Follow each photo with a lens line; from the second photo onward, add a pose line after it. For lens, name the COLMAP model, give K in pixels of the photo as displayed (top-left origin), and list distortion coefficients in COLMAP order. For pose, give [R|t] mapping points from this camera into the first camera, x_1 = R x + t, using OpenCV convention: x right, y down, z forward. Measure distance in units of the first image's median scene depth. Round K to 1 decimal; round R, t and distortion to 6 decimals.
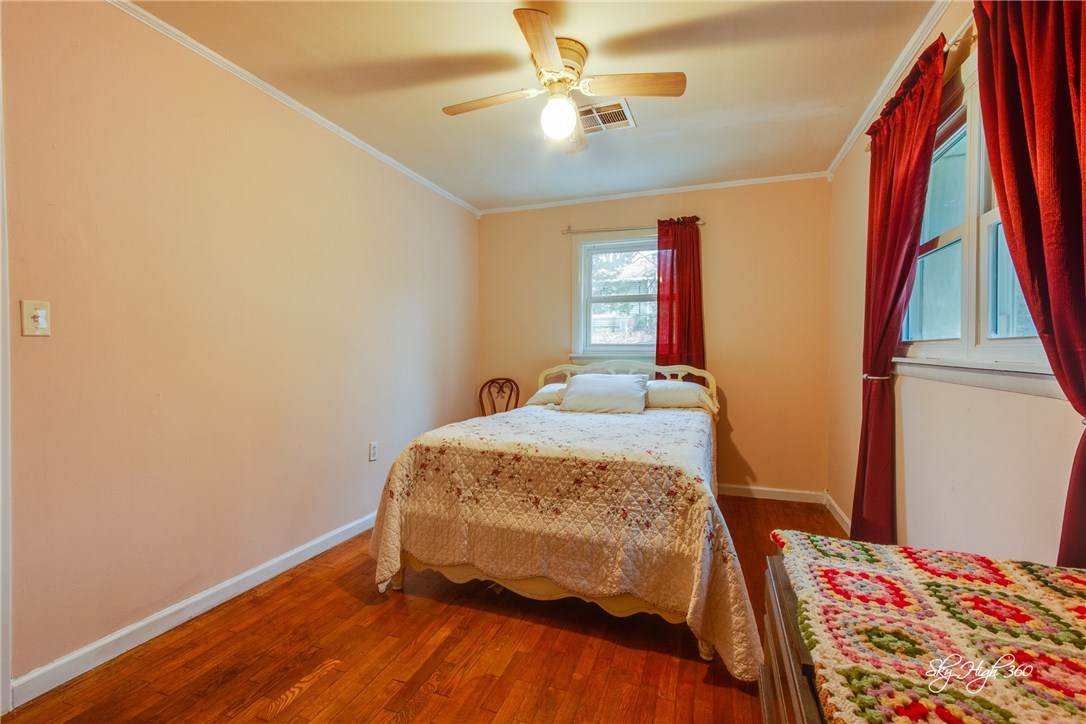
lens RADIAL K [[496.2, 0, 535.1], [0, 496.2, 361.4], [0, 0, 1]] dist [0.000144, 0.001075]
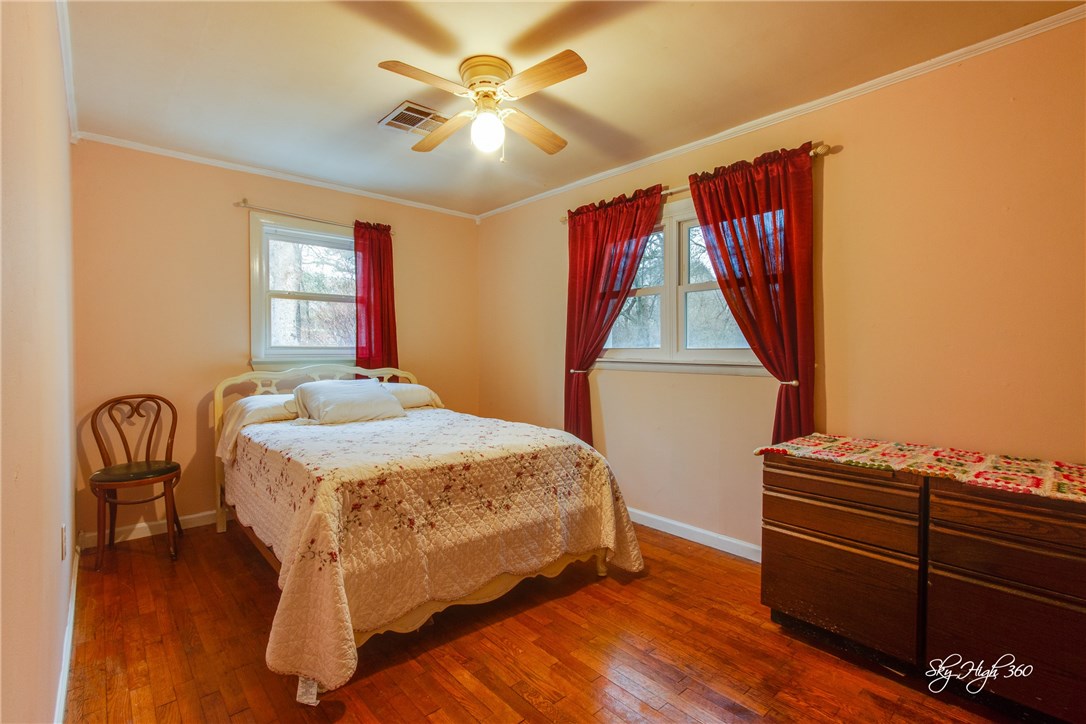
lens RADIAL K [[496.2, 0, 535.1], [0, 496.2, 361.4], [0, 0, 1]] dist [0.000144, 0.001075]
pose [[0.476380, -0.015690, 0.879099, -0.805144], [0.017668, 0.999810, 0.008271, -0.016027], [-0.879062, 0.011592, 0.476567, 0.412932]]
